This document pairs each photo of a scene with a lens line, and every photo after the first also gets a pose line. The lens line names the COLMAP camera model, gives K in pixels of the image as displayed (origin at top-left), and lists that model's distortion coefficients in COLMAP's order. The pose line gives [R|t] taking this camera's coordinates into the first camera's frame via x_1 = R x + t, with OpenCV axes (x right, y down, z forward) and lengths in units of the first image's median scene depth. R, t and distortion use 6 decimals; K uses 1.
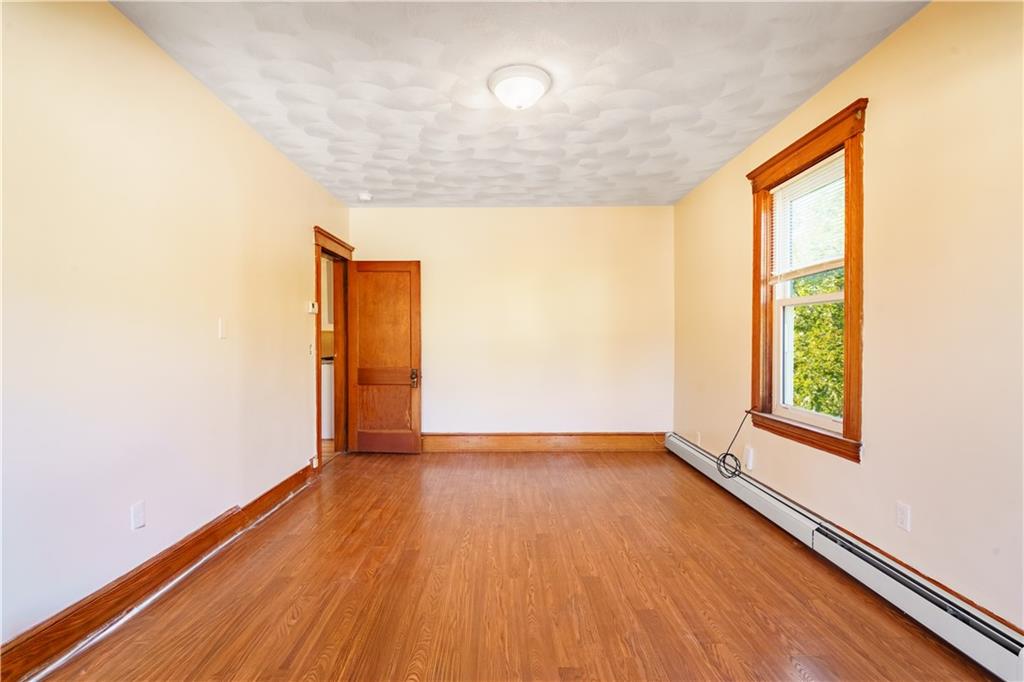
lens RADIAL K [[507.8, 0, 511.9], [0, 507.8, 342.7], [0, 0, 1]] dist [-0.002388, -0.003687]
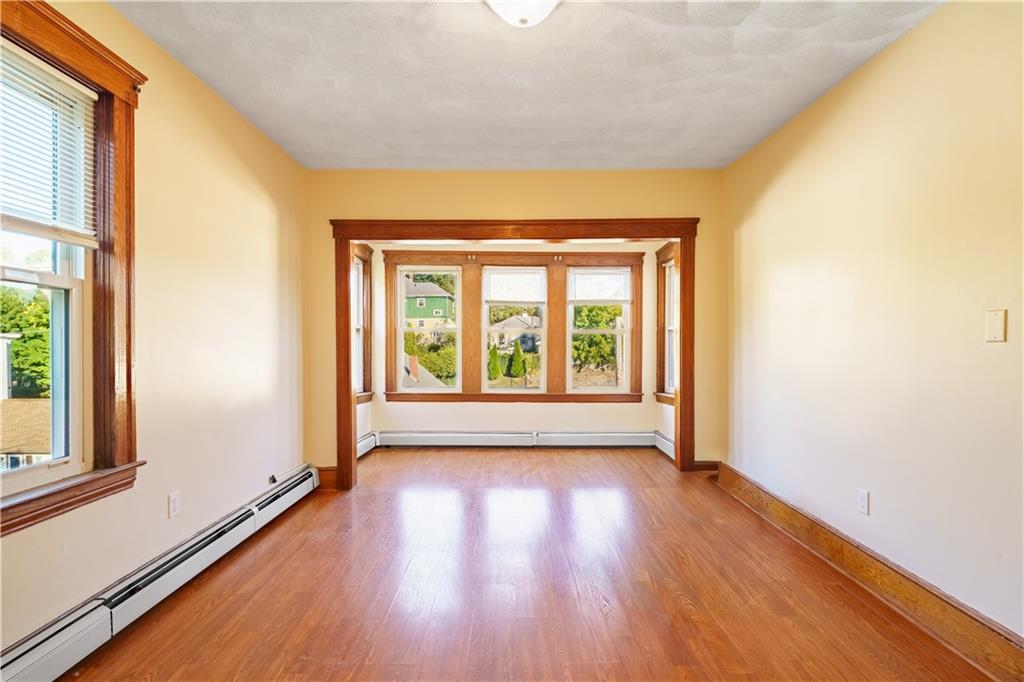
lens RADIAL K [[507.8, 0, 511.8], [0, 507.8, 344.4], [0, 0, 1]] dist [-0.002388, -0.003687]
pose [[-0.999999, 0.001610, -0.000030, 0.029980], [0.001610, 0.999996, 0.002488, -0.008747], [0.000034, 0.002488, -0.999997, 1.833856]]
